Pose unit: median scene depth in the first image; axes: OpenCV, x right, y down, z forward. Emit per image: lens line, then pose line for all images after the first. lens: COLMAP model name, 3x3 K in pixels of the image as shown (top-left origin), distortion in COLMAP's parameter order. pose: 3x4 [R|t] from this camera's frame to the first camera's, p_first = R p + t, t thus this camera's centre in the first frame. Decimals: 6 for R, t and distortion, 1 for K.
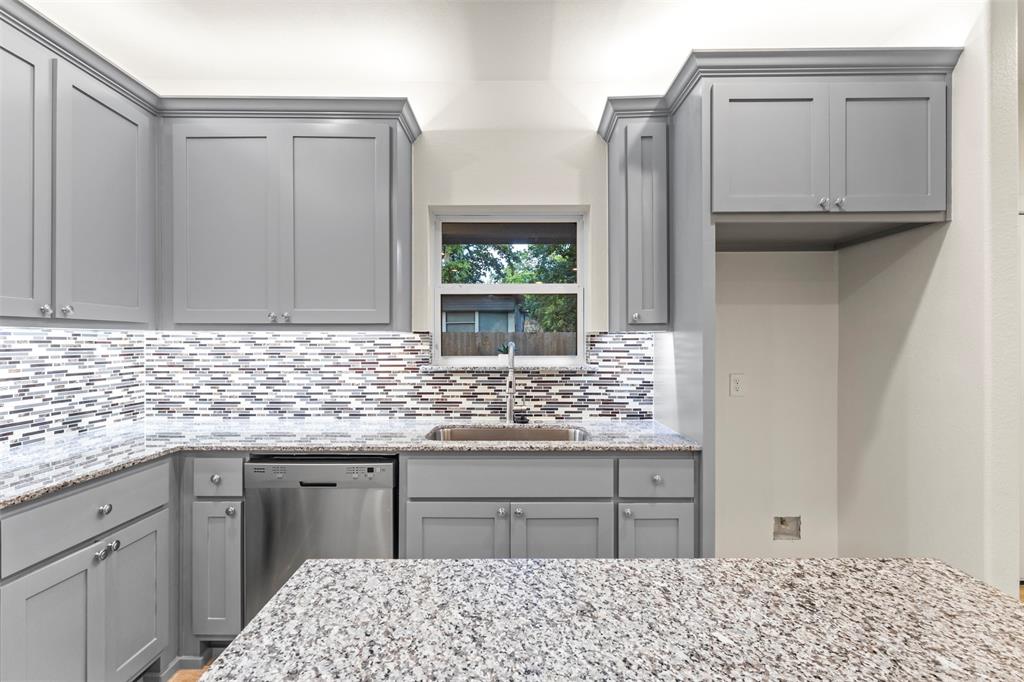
lens RADIAL K [[473.2, 0, 511.3], [0, 473.2, 341.9], [0, 0, 1]] dist [0.002511, 0.000706]
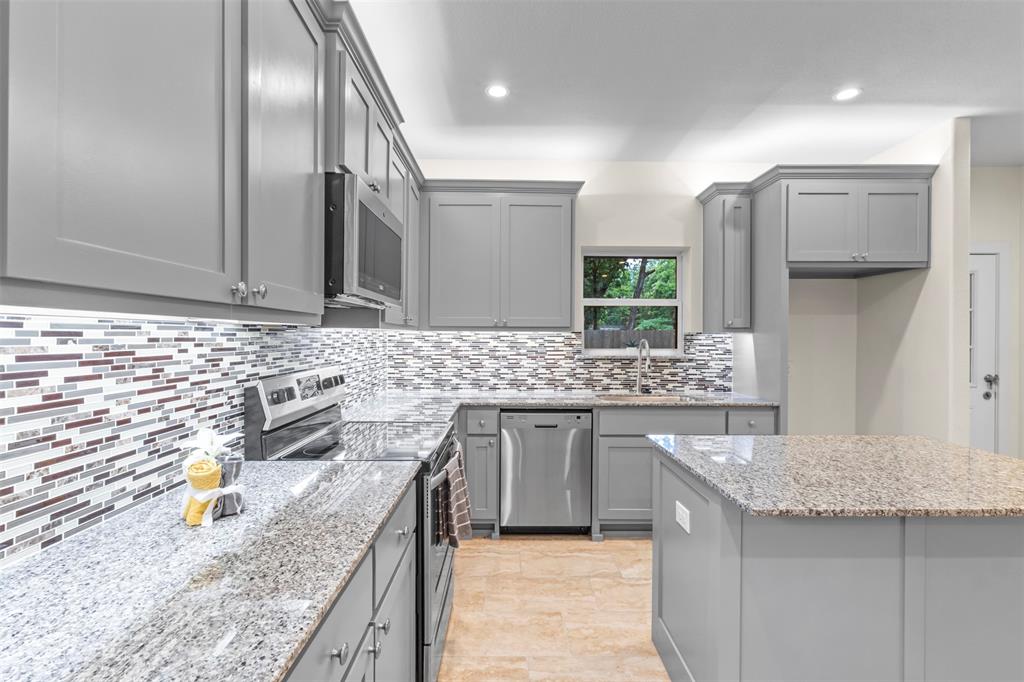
lens RADIAL K [[473.2, 0, 510.8], [0, 473.2, 339.9], [0, 0, 1]] dist [0.002511, 0.000706]
pose [[0.999845, 0.003847, 0.017200, -0.418615], [-0.003931, 0.999980, 0.004856, -0.003093], [-0.017181, -0.004922, 0.999840, -0.467347]]
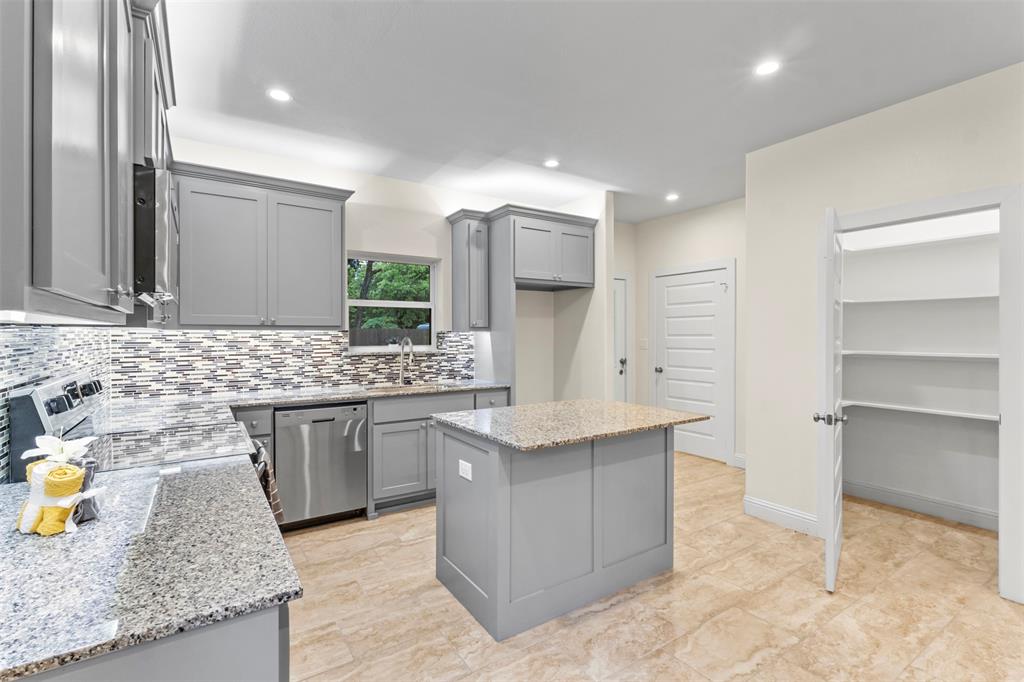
lens RADIAL K [[473.2, 0, 510.8], [0, 473.2, 337.2], [0, 0, 1]] dist [0.002511, 0.000706]
pose [[0.832831, -0.004217, 0.553511, -0.591810], [0.002452, 0.999989, 0.003929, -0.004349], [-0.553522, -0.001915, 0.832832, -0.598395]]
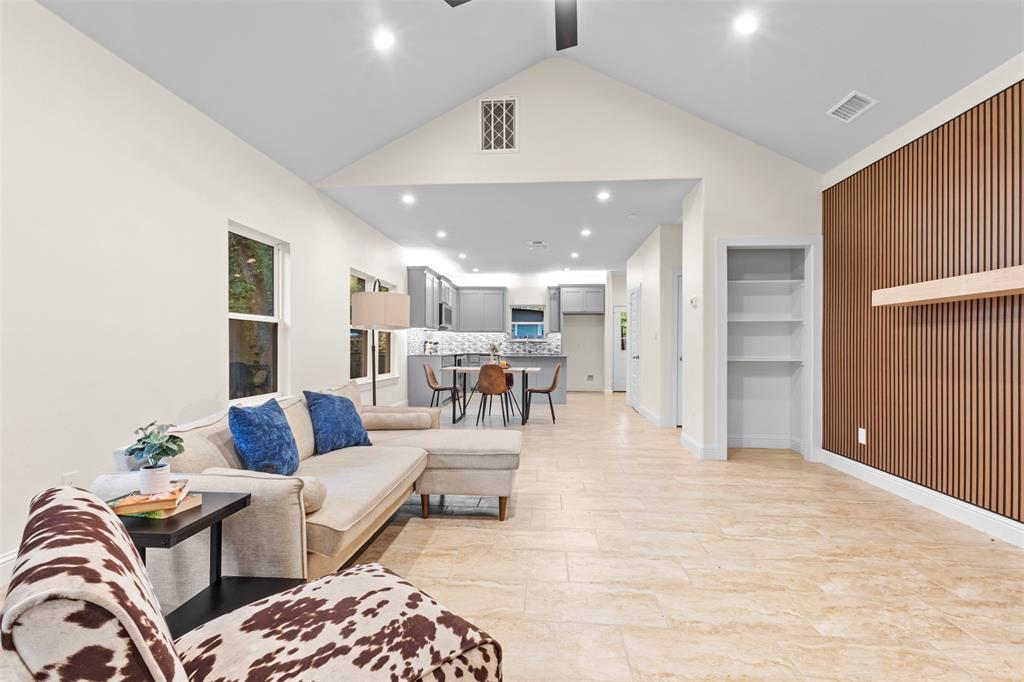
lens RADIAL K [[473.2, 0, 514.4], [0, 473.2, 349.1], [0, 0, 1]] dist [0.002511, 0.000706]
pose [[0.997828, 0.003872, -0.065757, 0.169095], [-0.003463, 0.999974, 0.006336, 0.102840], [0.065780, -0.006095, 0.997816, -3.465473]]
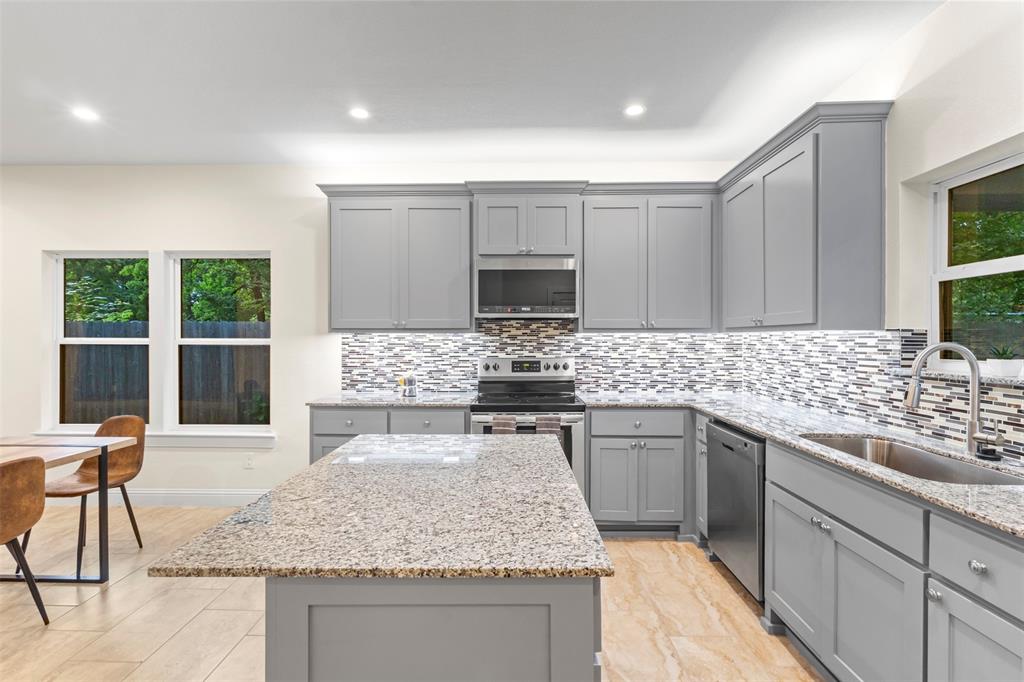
lens RADIAL K [[473.2, 0, 511.0], [0, 473.2, 339.0], [0, 0, 1]] dist [0.002511, 0.000706]
pose [[-0.010374, 0.001092, -0.999946, 0.699361], [-0.001594, 0.999998, 0.001109, -0.003704], [0.999945, 0.001605, -0.010373, 0.300138]]
